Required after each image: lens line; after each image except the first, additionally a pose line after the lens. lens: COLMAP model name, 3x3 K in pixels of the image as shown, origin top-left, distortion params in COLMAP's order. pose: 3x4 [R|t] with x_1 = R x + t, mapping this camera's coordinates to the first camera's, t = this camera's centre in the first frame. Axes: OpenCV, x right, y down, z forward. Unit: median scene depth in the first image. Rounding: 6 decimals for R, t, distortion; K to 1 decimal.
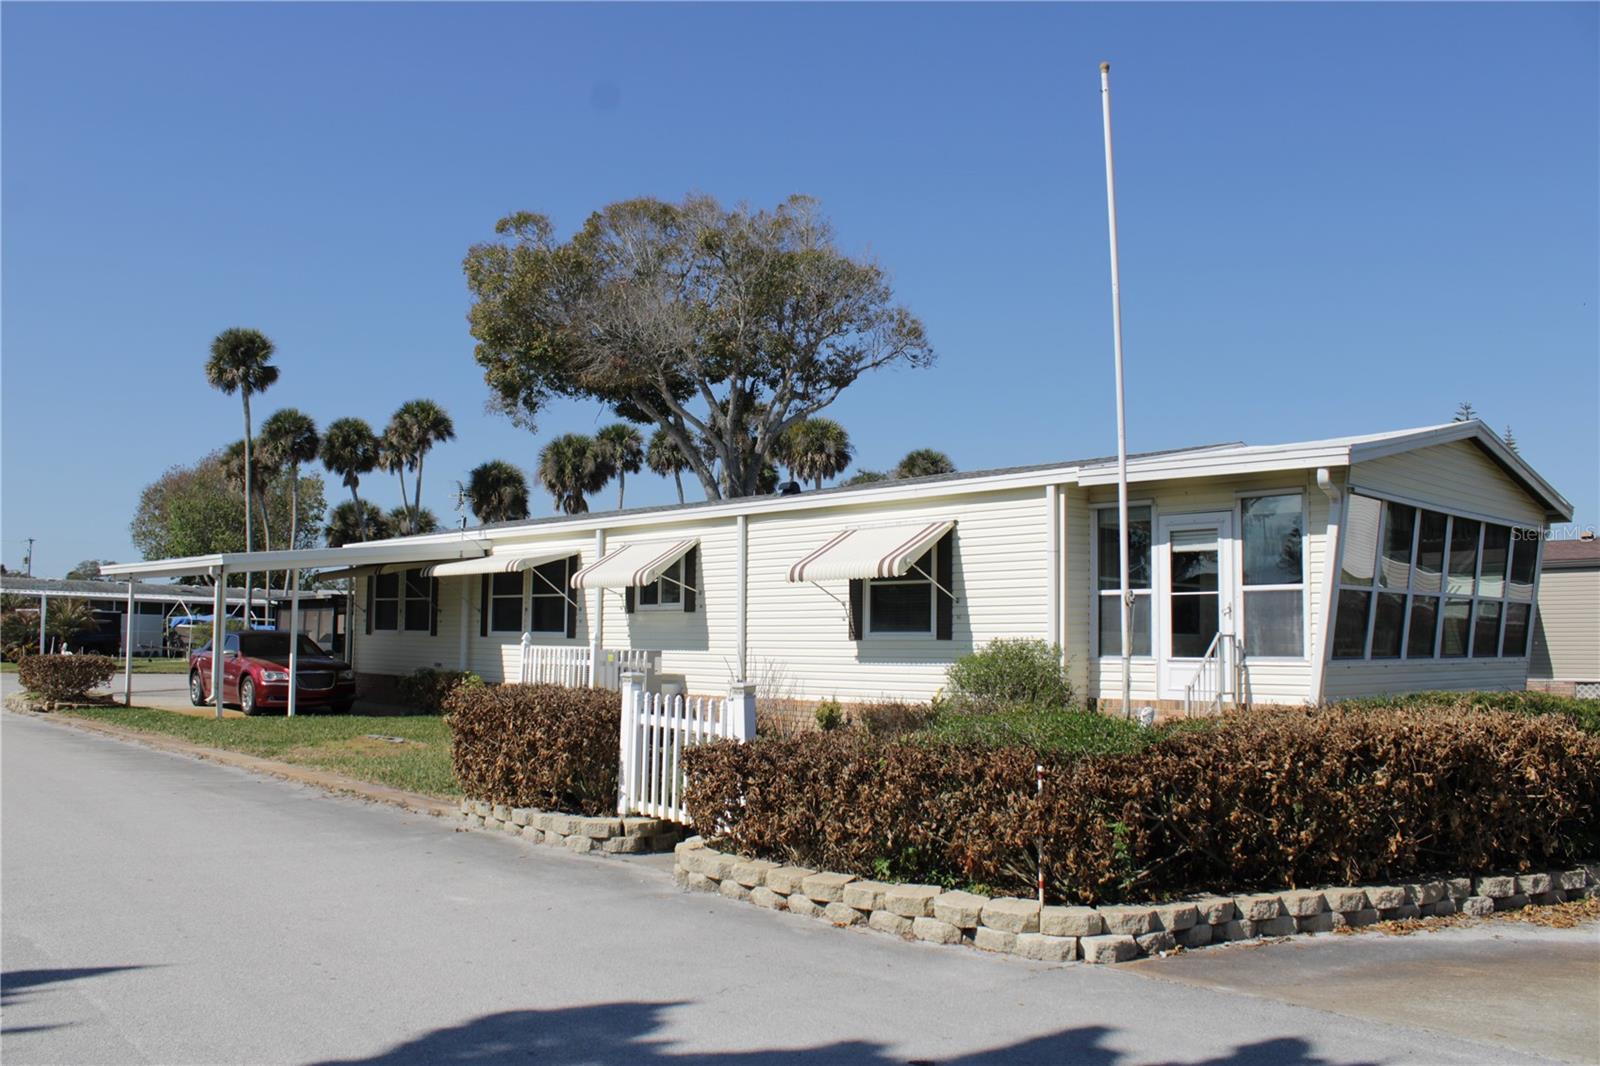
lens RADIAL K [[1313.7, 0, 794.1], [0, 1313.7, 522.9], [0, 0, 1]] dist [-0.173723, 0.160012]
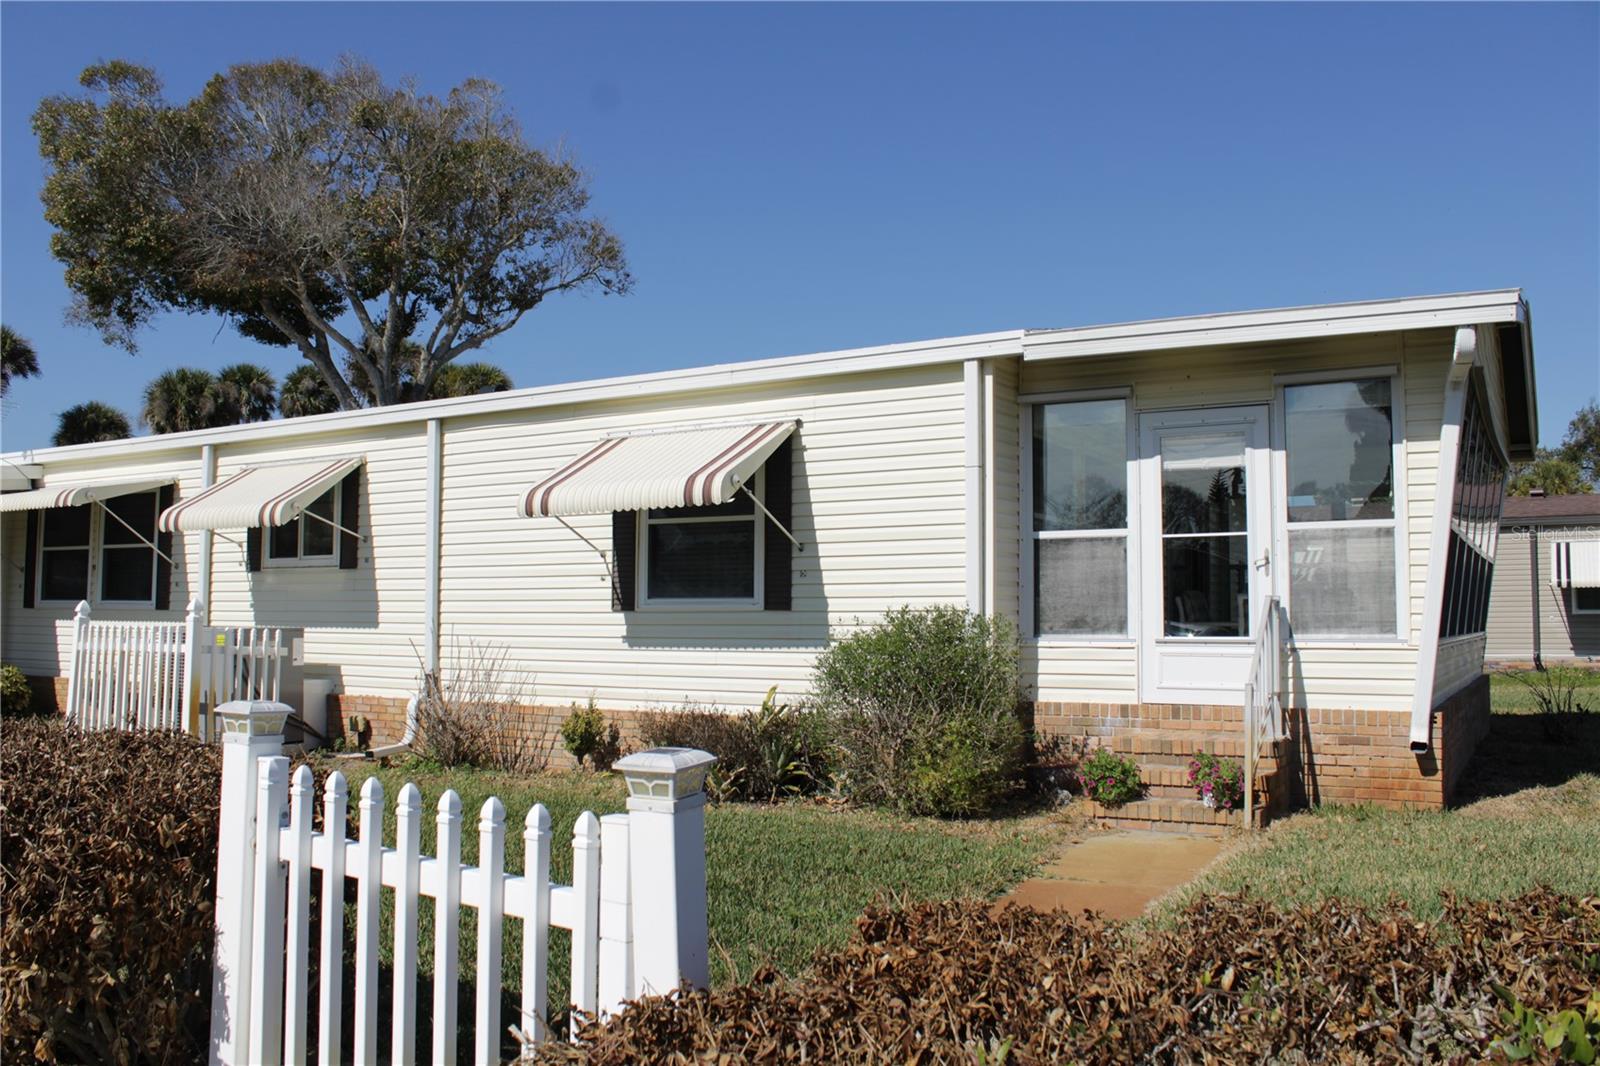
lens RADIAL K [[1313.7, 0, 794.1], [0, 1313.7, 522.9], [0, 0, 1]] dist [-0.173723, 0.160012]
pose [[0.962906, 0.012854, 0.269531, -0.035451], [-0.018224, 0.999682, 0.017428, 0.026950], [-0.269221, -0.021693, 0.962834, 0.290991]]
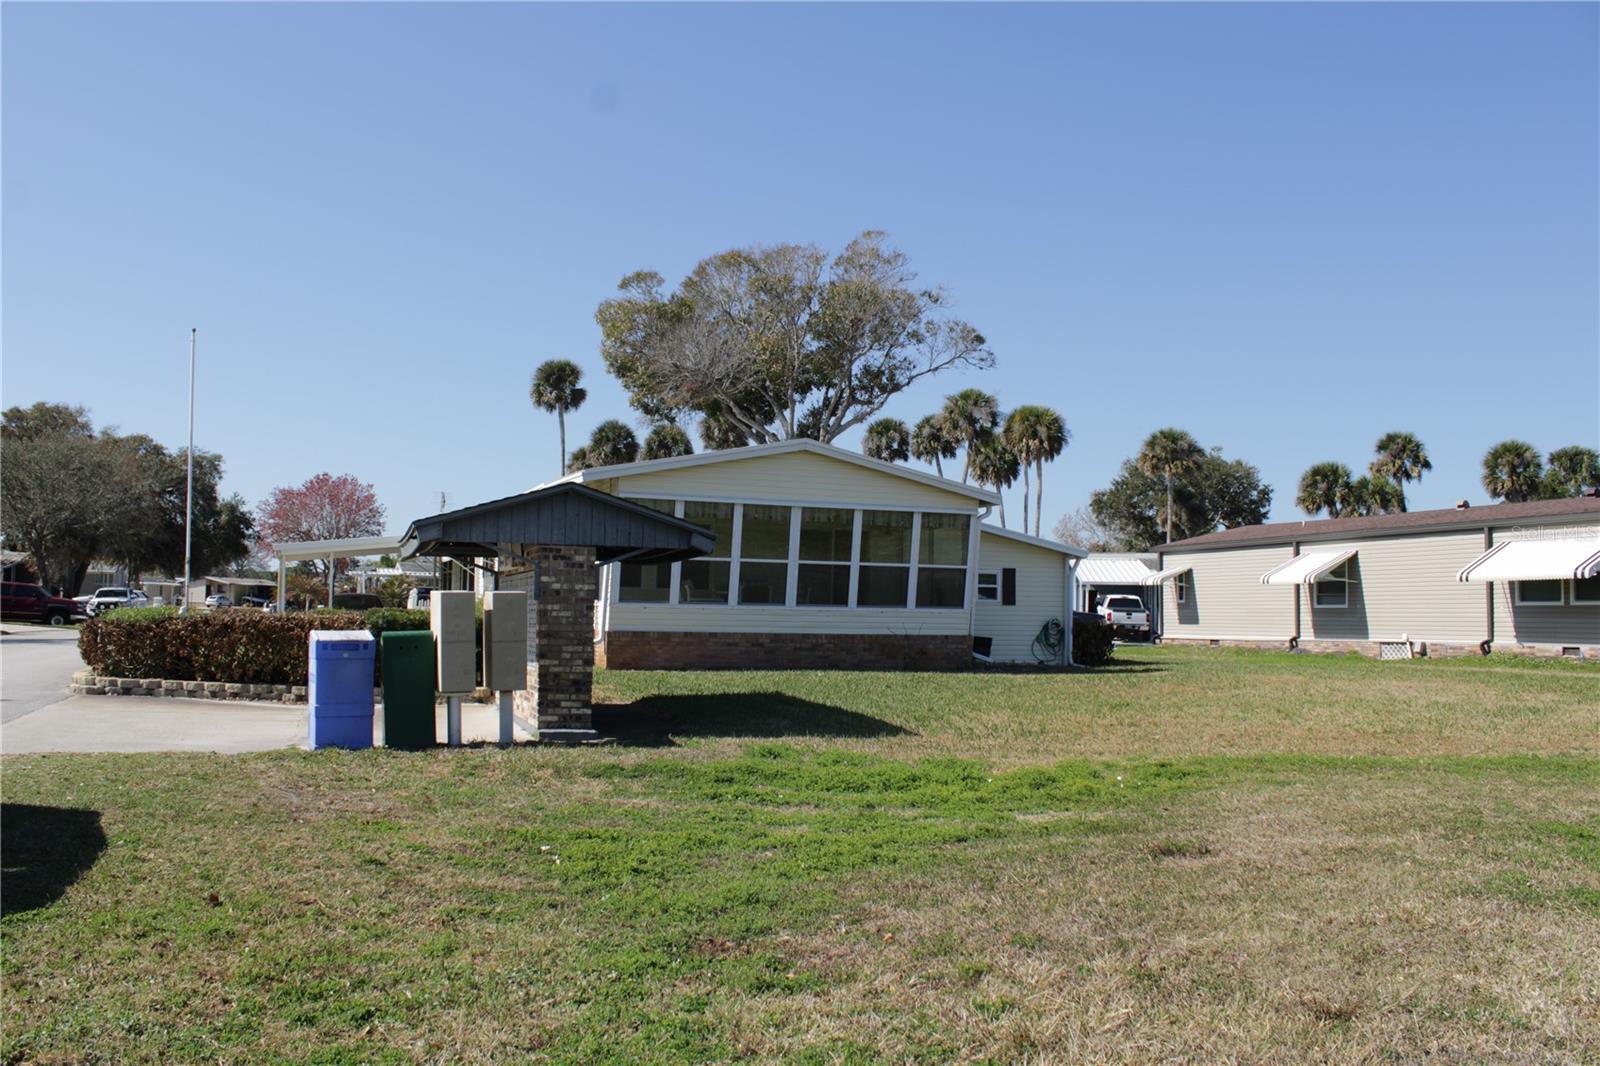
lens RADIAL K [[1313.7, 0, 794.1], [0, 1313.7, 522.9], [0, 0, 1]] dist [-0.173723, 0.160012]
pose [[0.925738, -0.023012, -0.377466, 0.742088], [0.029088, 0.999523, 0.010402, -0.000895], [0.377046, -0.020610, 0.925965, -0.250833]]
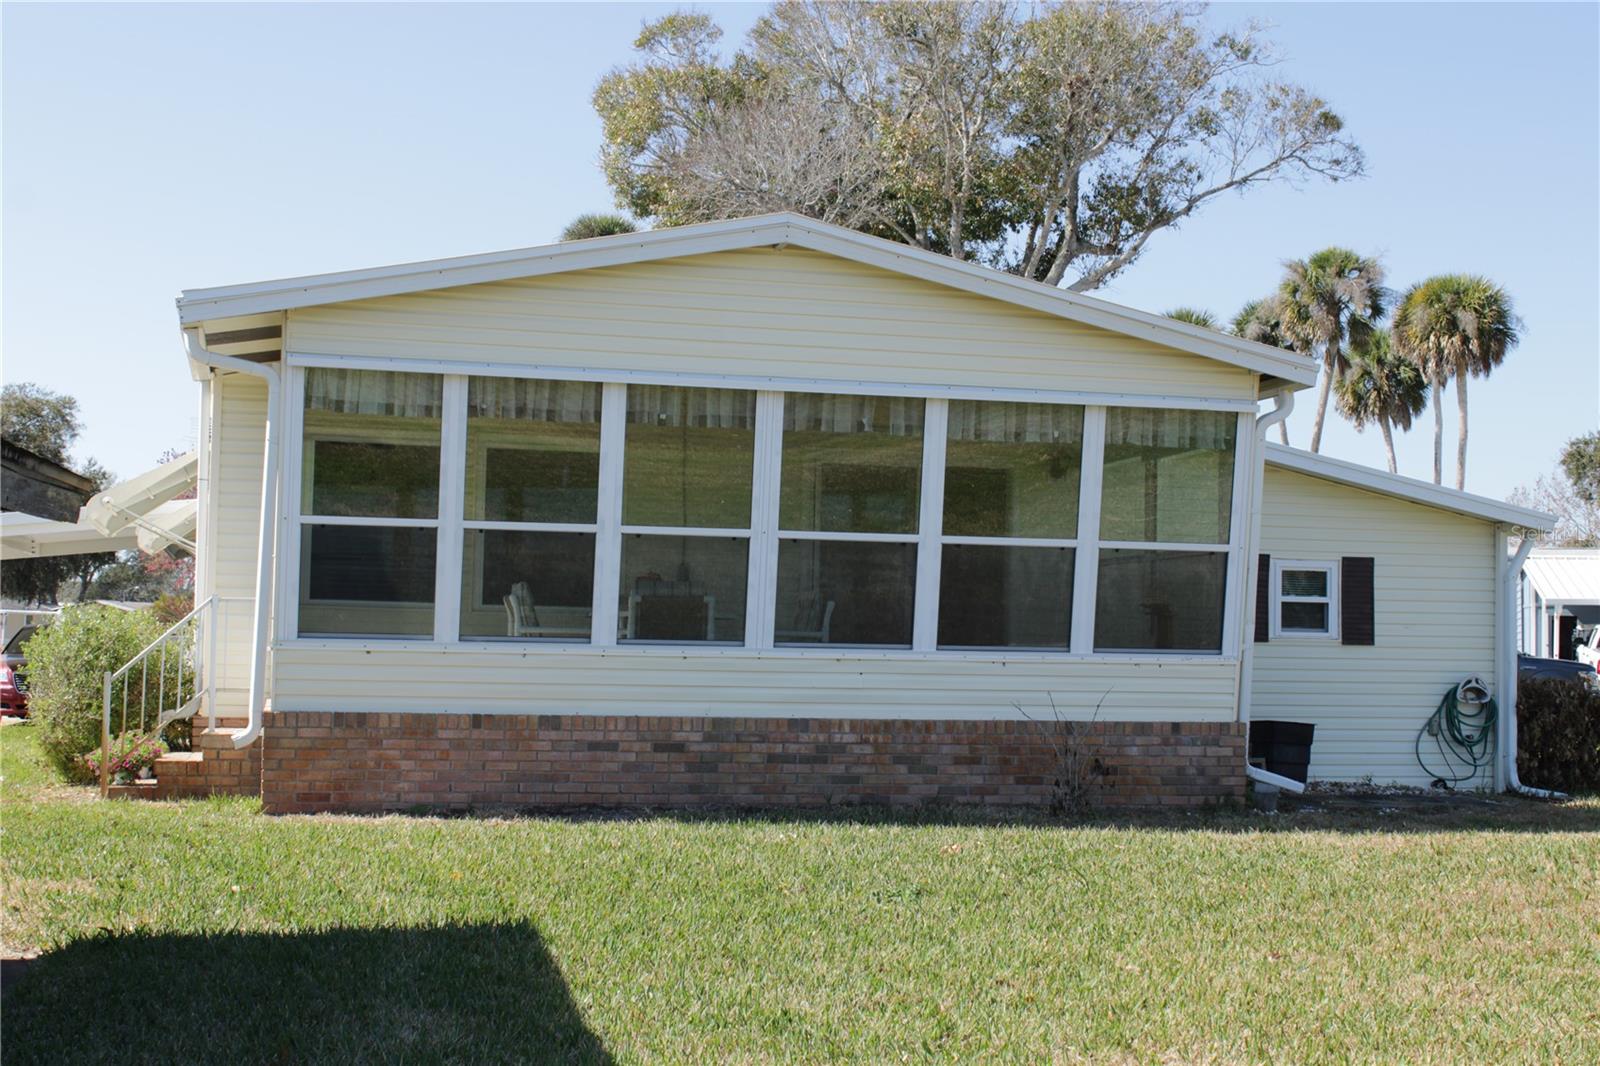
lens RADIAL K [[2094.9, 0, 799.7], [0, 2094.9, 499.2], [0, 0, 1]] dist [-0.068605, 0.088050]
pose [[0.869539, -0.033524, -0.492726, 0.678595], [0.038226, 0.999269, -0.000527, 0.029700], [0.492383, -0.018377, 0.870184, 0.141317]]
